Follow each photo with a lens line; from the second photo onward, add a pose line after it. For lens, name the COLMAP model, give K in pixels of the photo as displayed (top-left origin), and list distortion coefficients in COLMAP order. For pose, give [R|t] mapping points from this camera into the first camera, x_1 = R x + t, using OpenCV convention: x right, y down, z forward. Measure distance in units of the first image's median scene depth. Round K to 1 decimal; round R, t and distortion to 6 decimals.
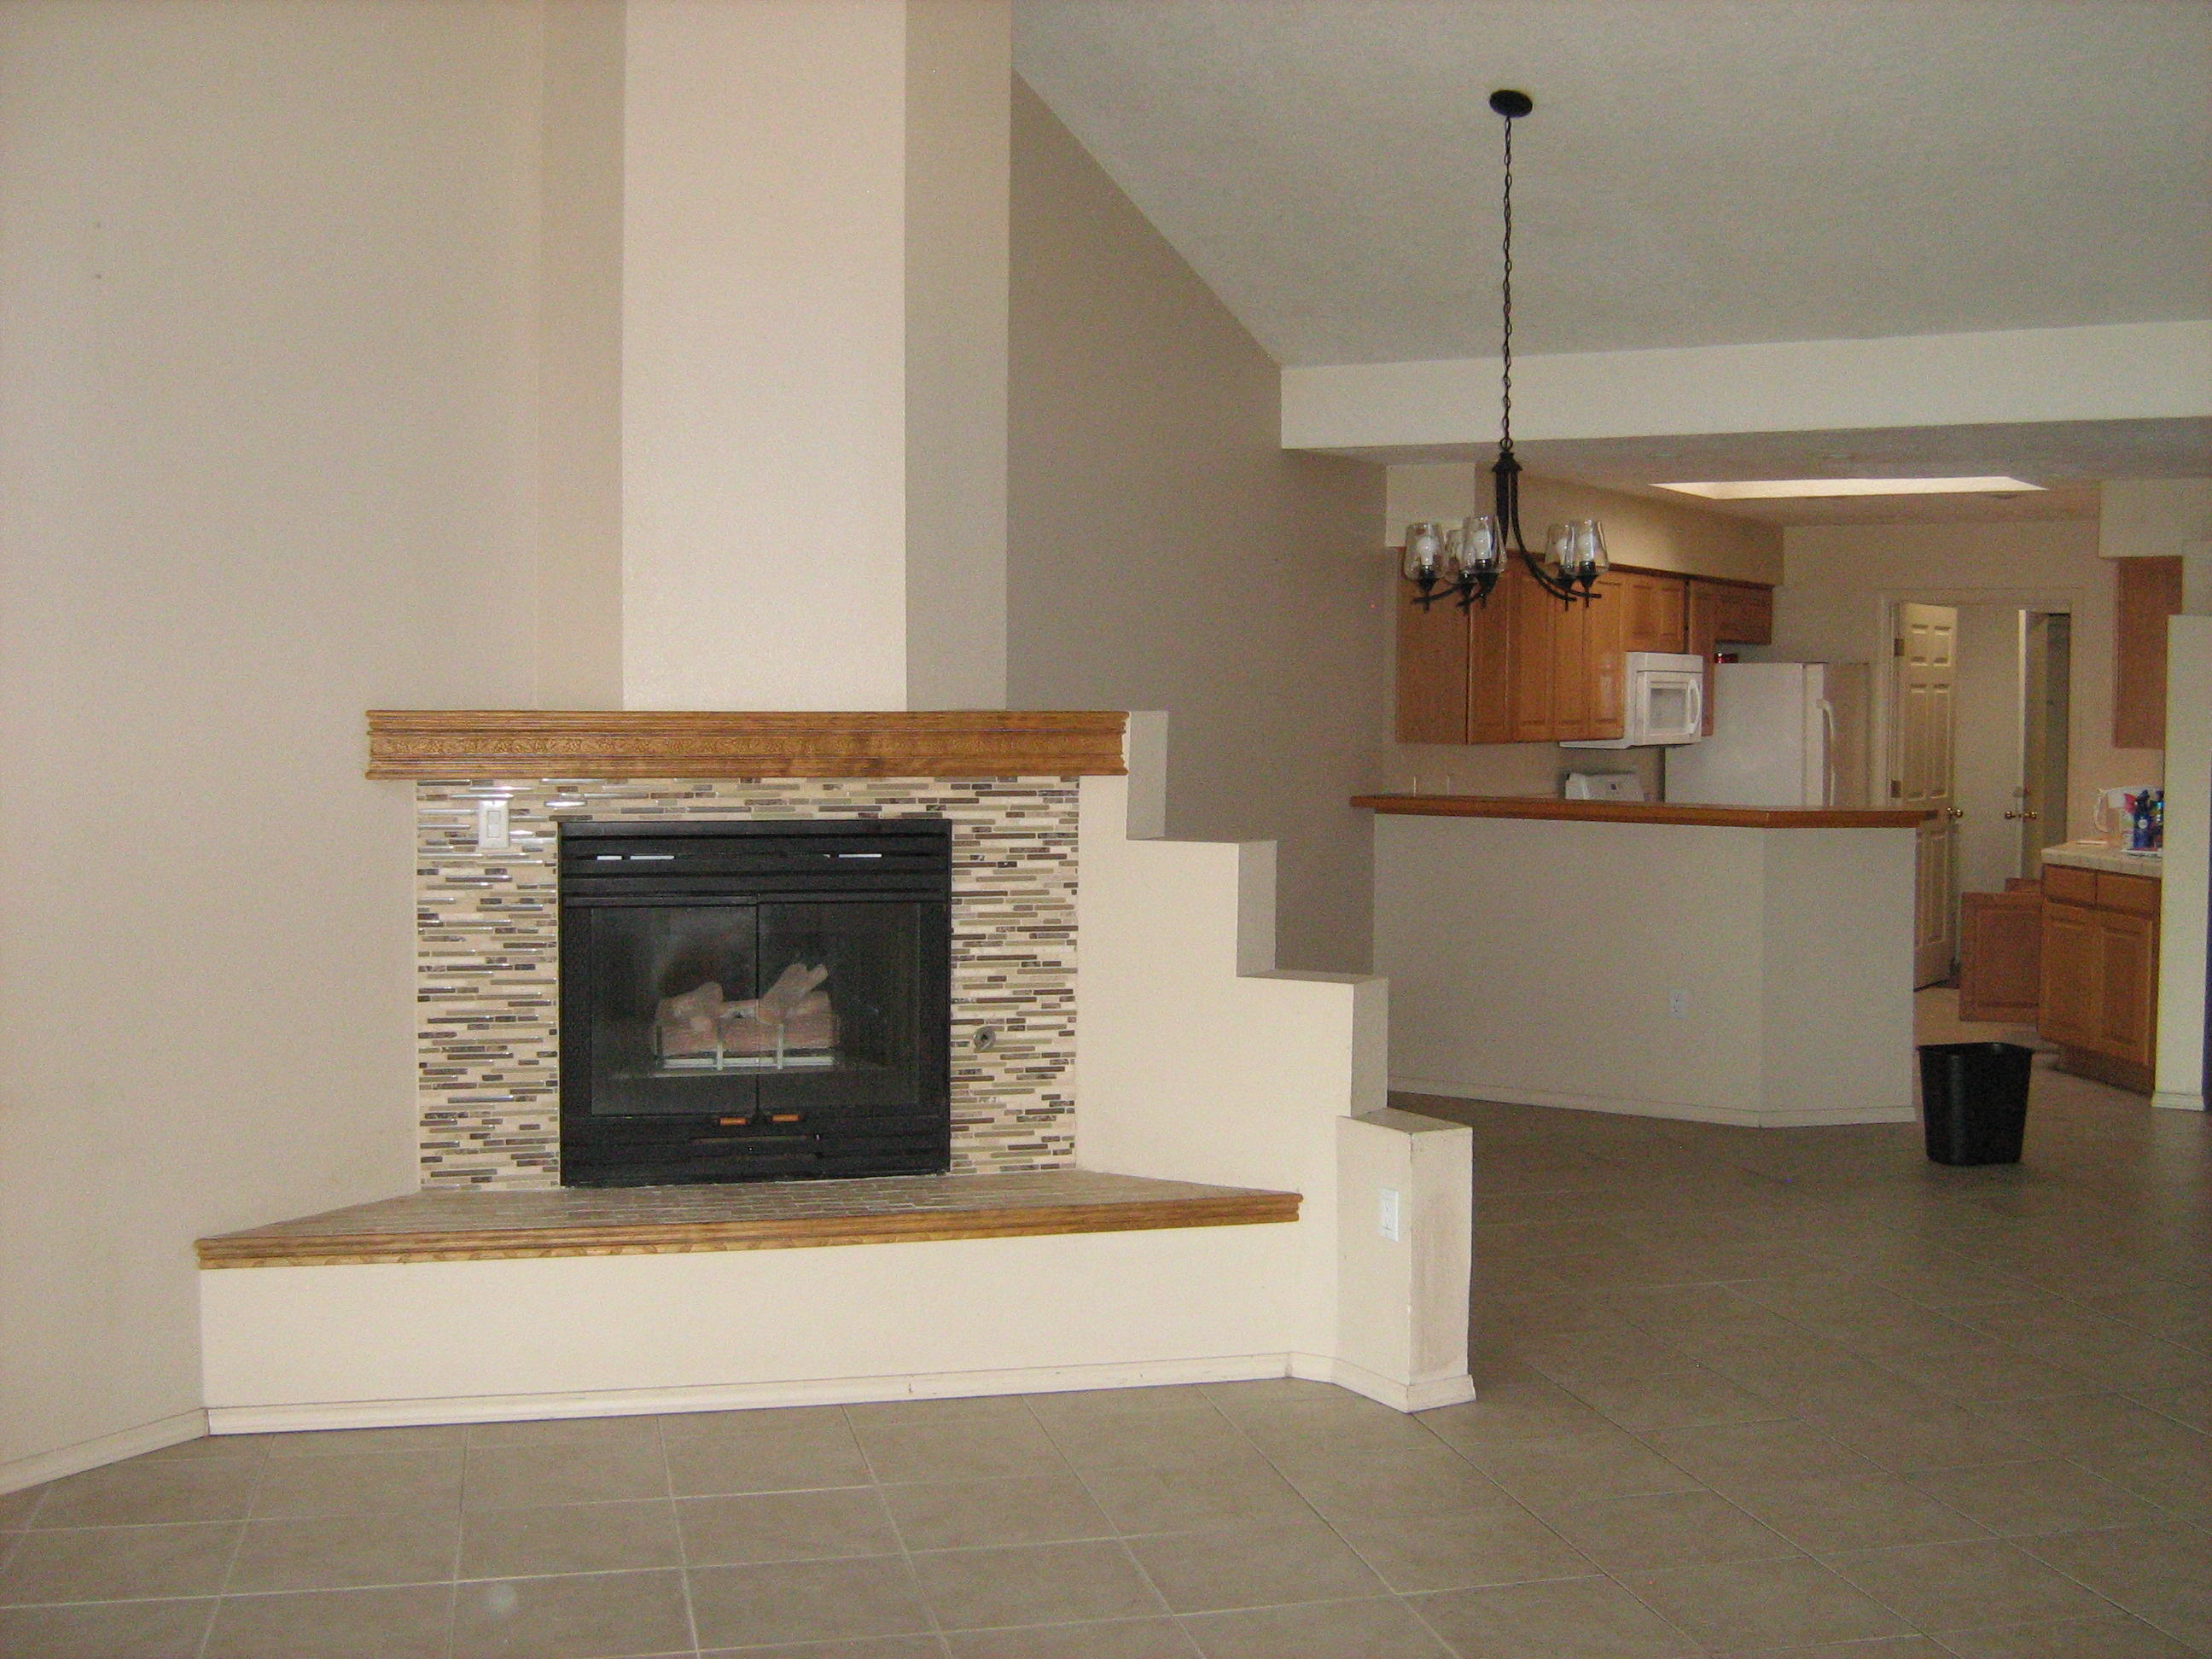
lens RADIAL K [[2502.2, 0, 1106.0], [0, 2502.2, 829.5], [0, 0, 1]] dist [-0.121599, 0.023004]
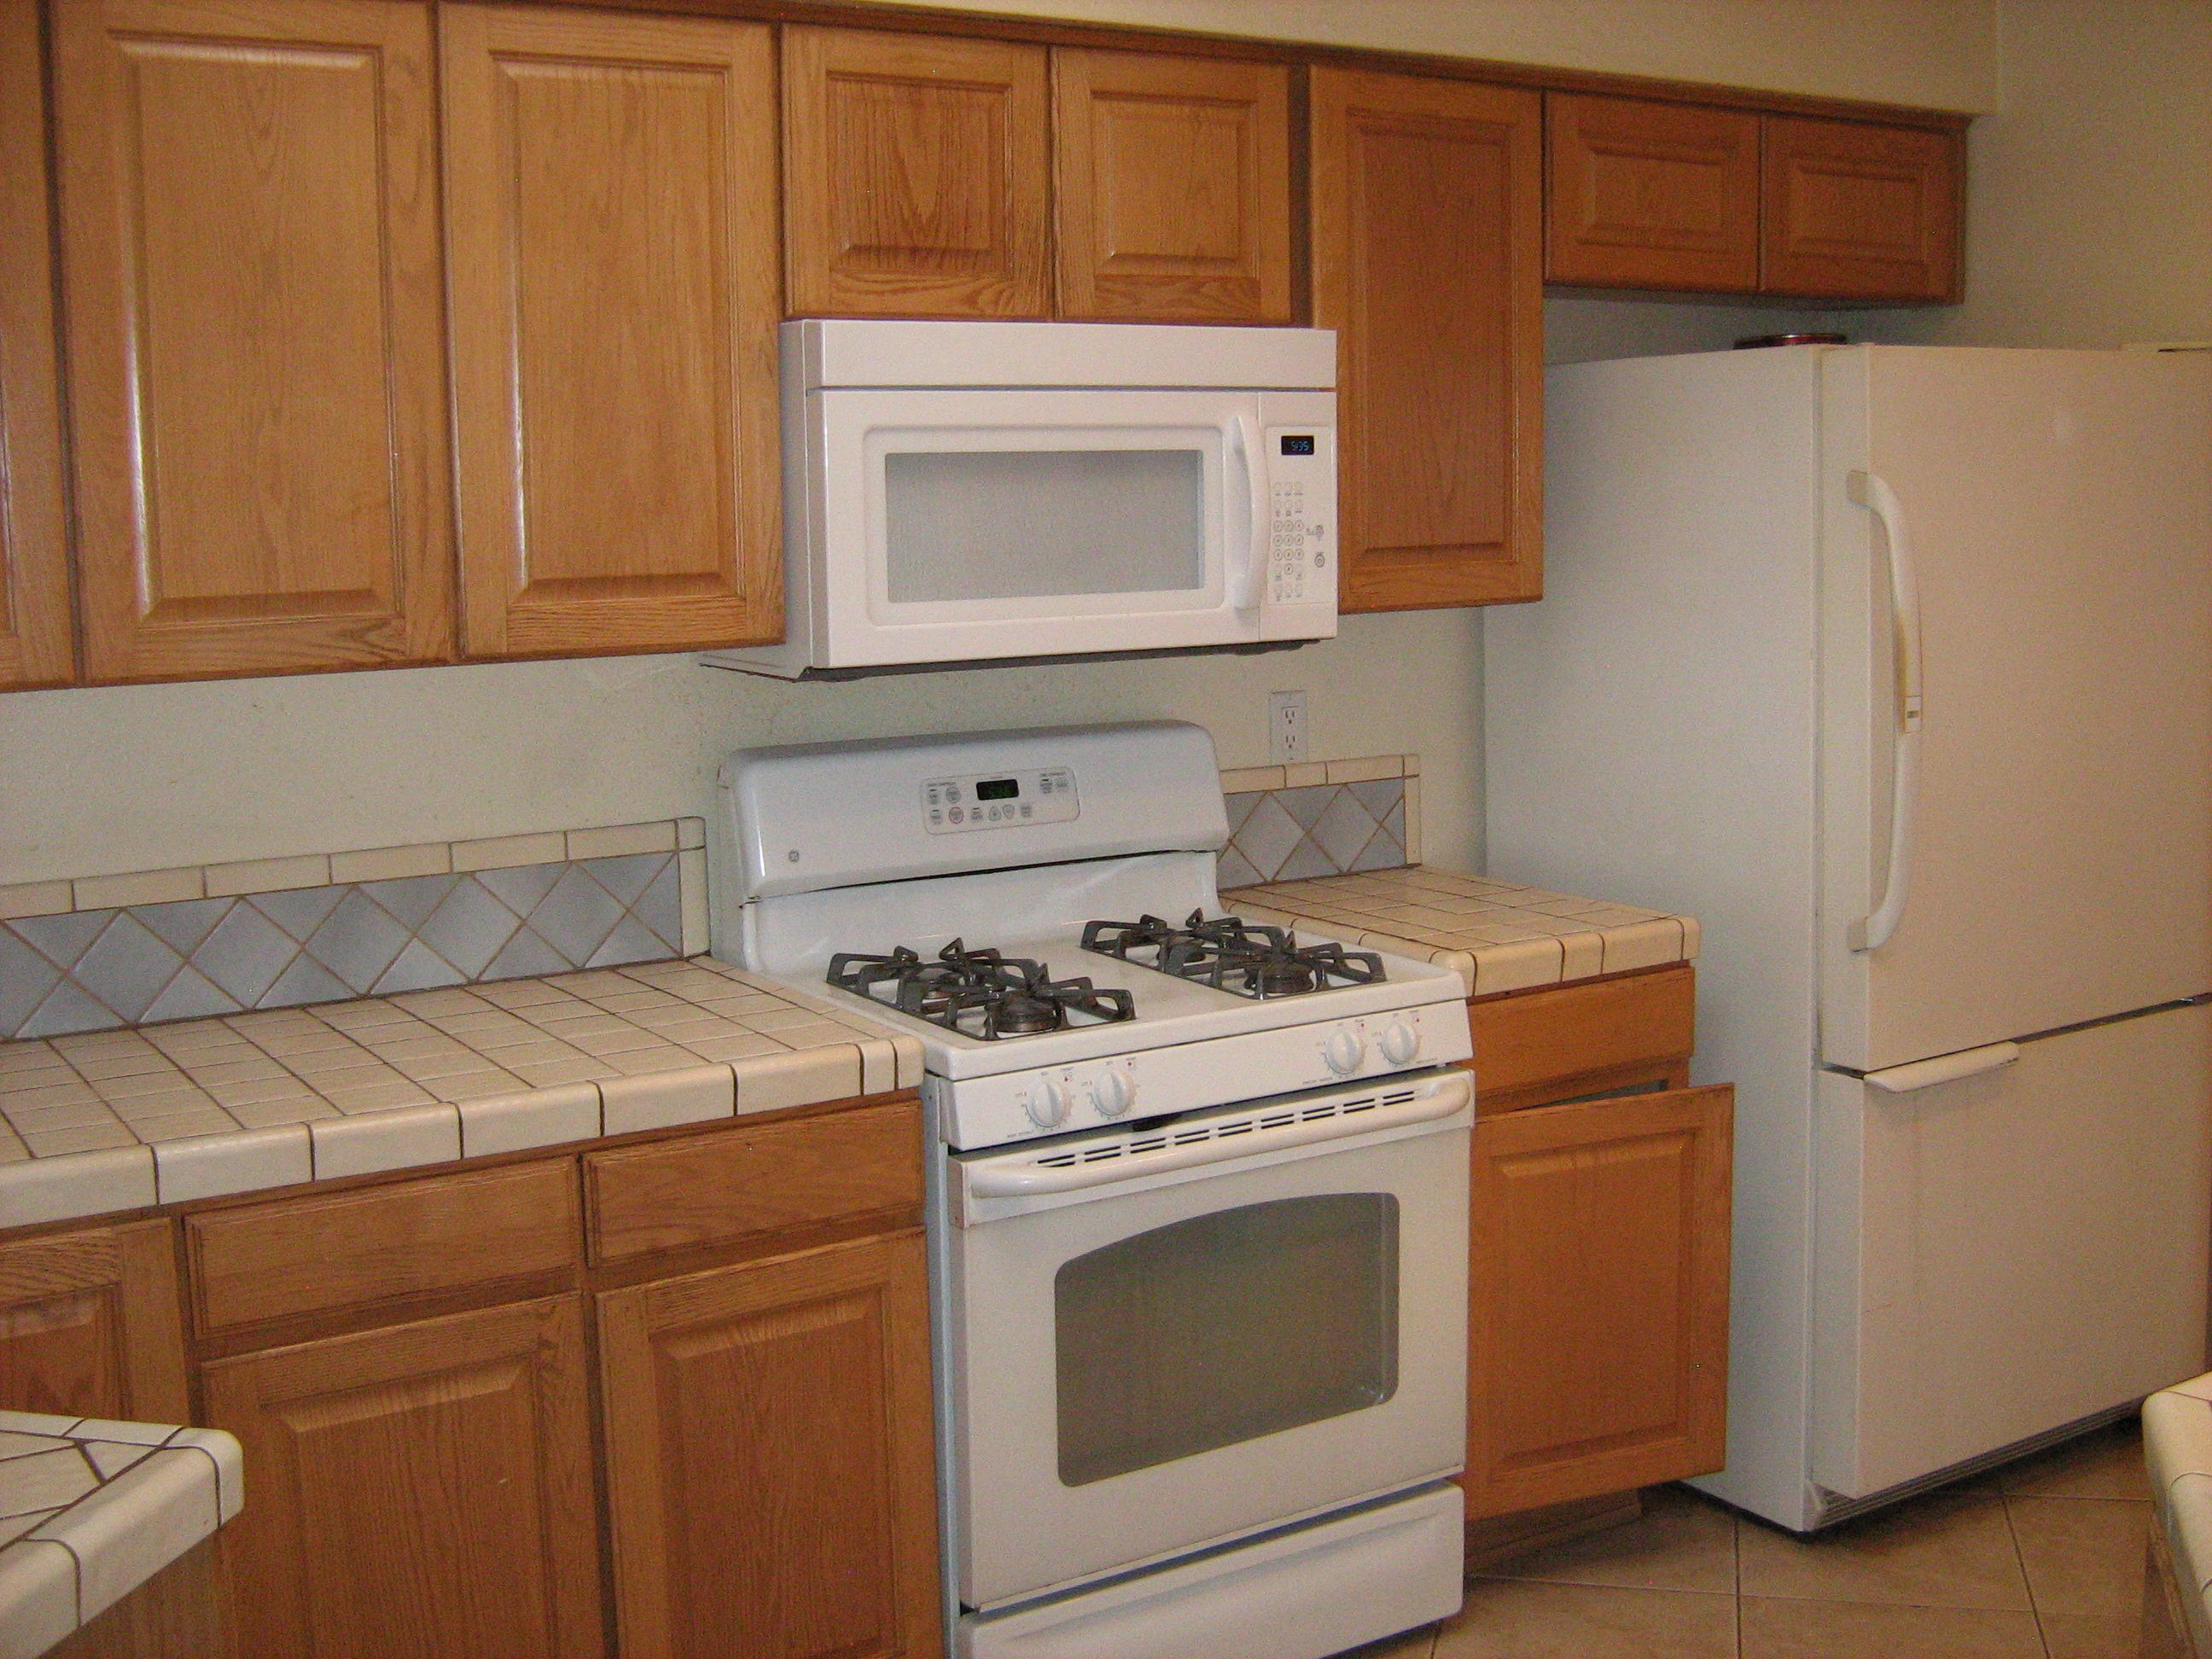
lens RADIAL K [[2502.2, 0, 1106.0], [0, 2502.2, 829.5], [0, 0, 1]] dist [-0.121599, 0.023004]
pose [[0.902566, 0.024175, -0.429872, 0.683529], [0.007520, 0.997385, 0.071879, -0.067855], [0.430485, -0.068108, 0.900024, 1.468207]]
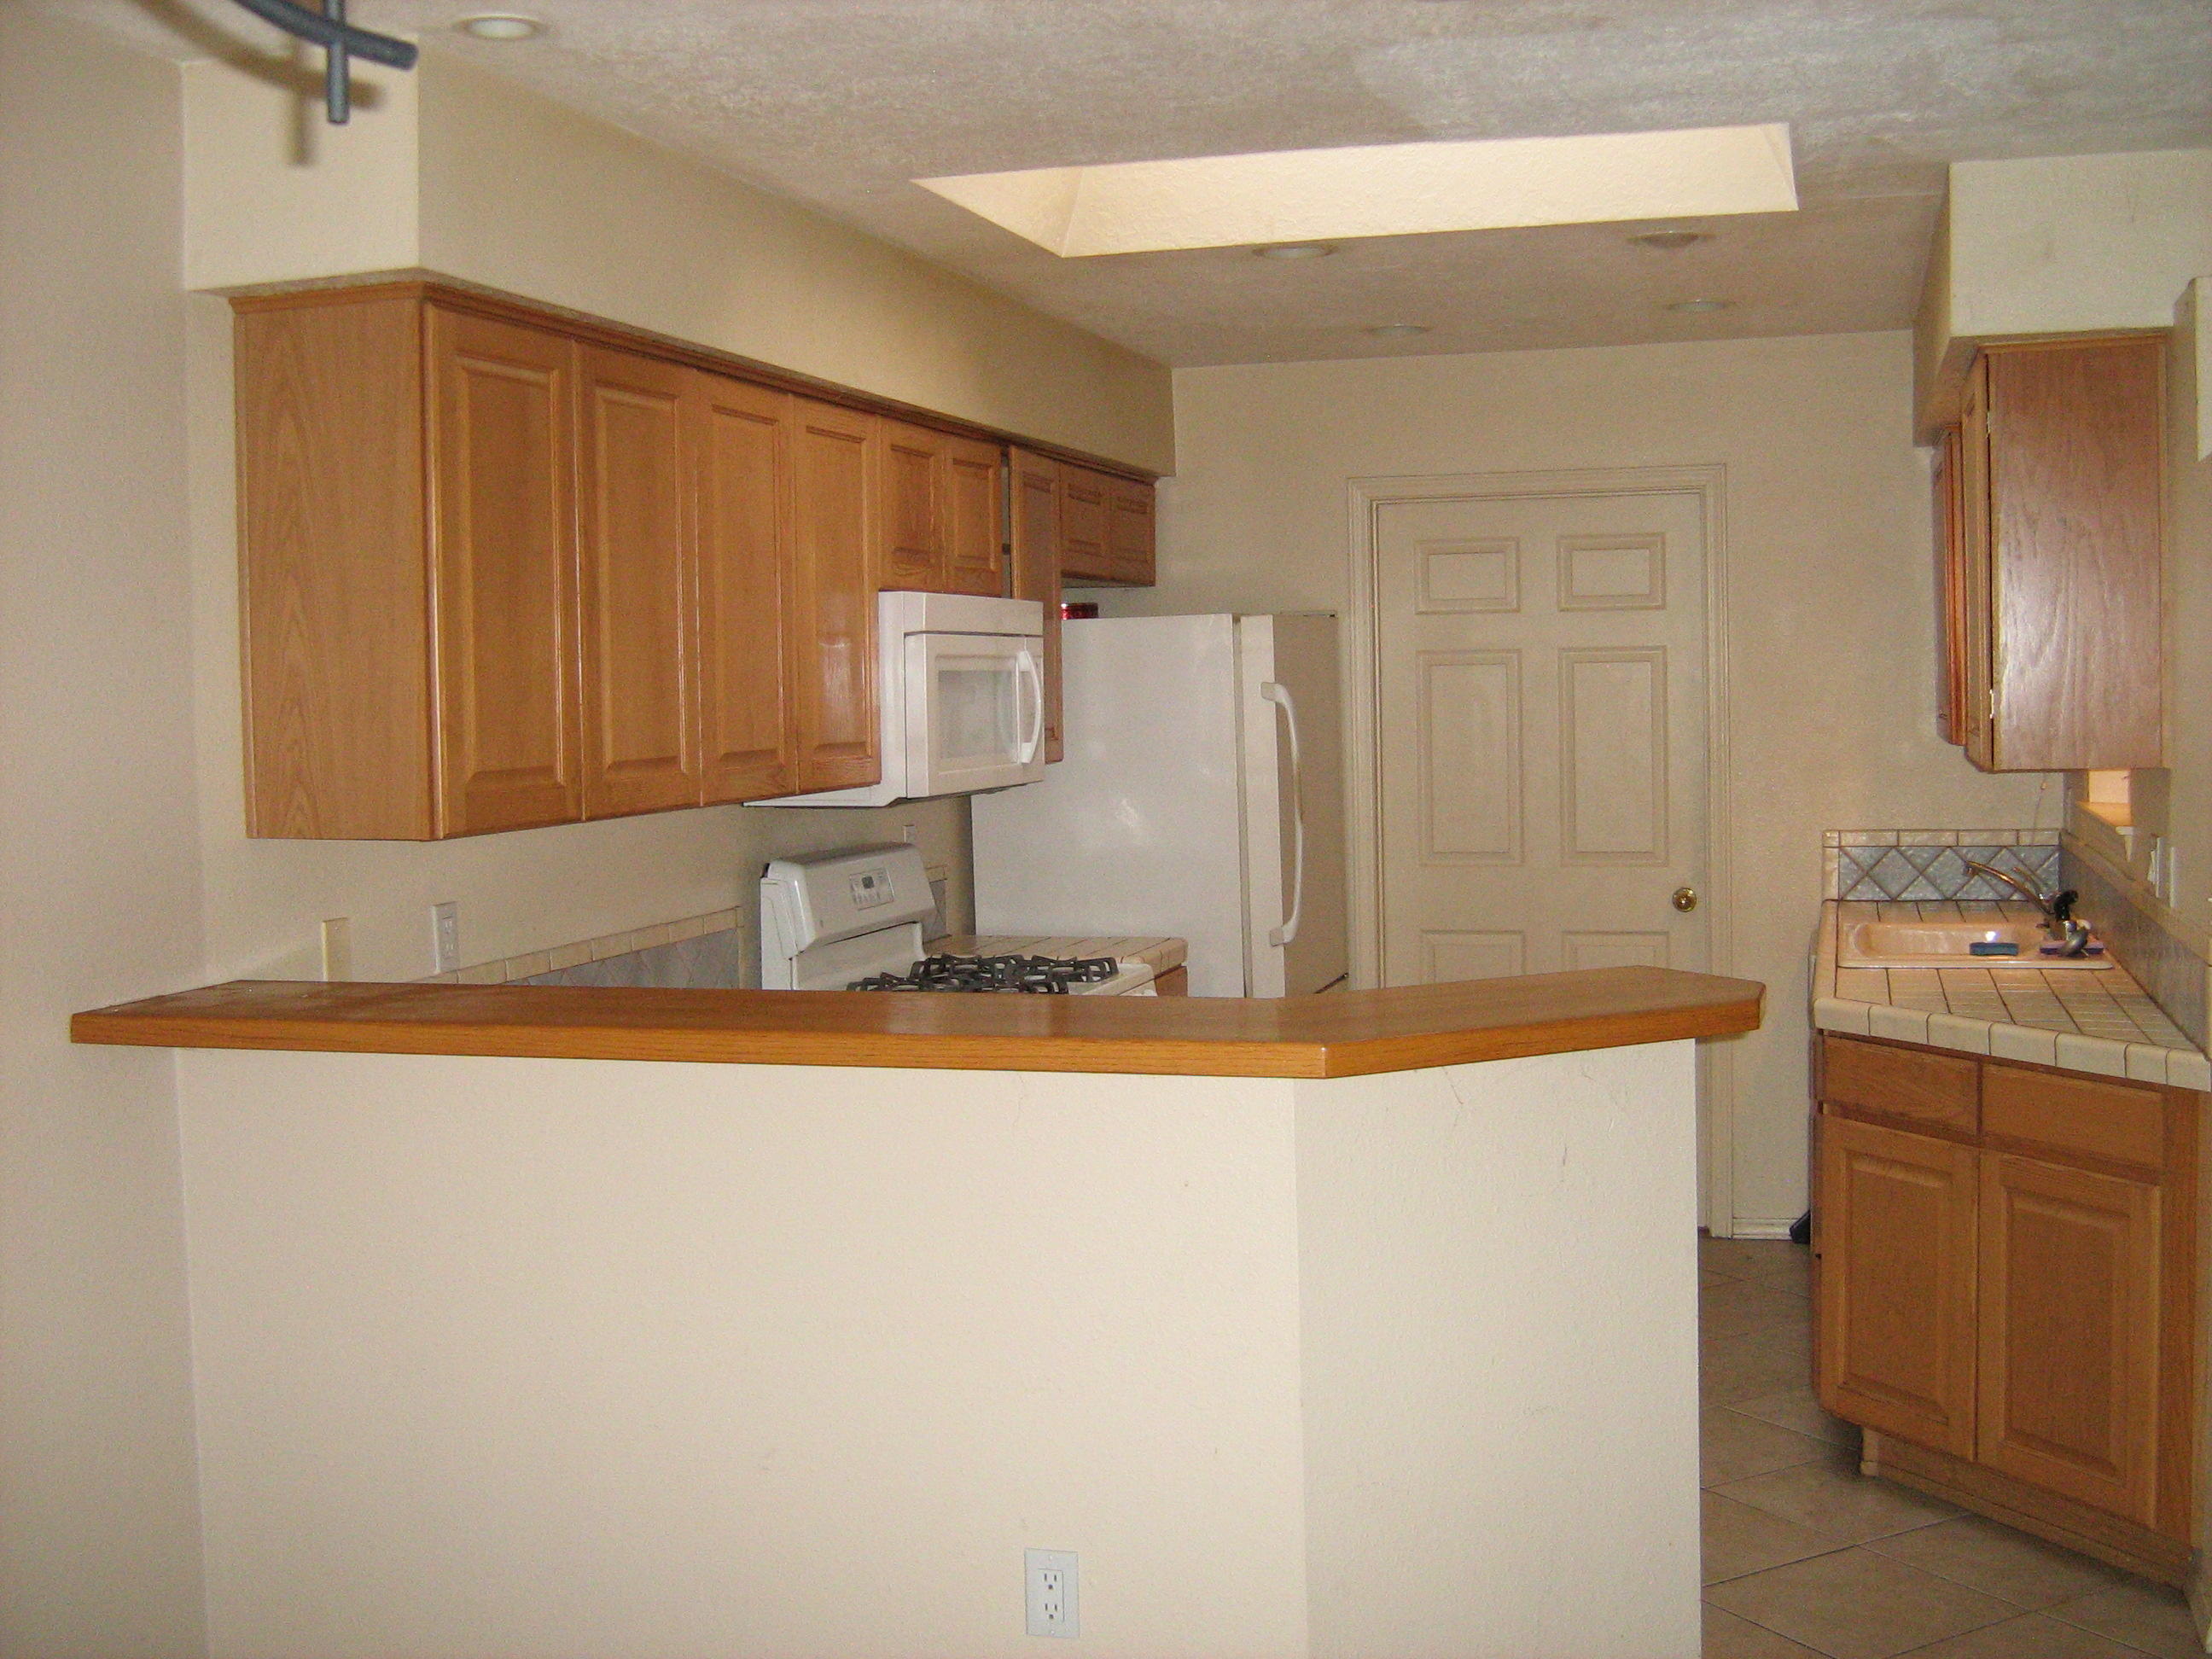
lens RADIAL K [[2502.2, 0, 1106.0], [0, 2502.2, 829.5], [0, 0, 1]] dist [-0.121599, 0.023004]
pose [[0.961918, -0.046635, 0.269332, 0.238899], [0.046547, 0.998894, 0.006718, -0.056043], [-0.269347, 0.006075, 0.963024, 1.055303]]
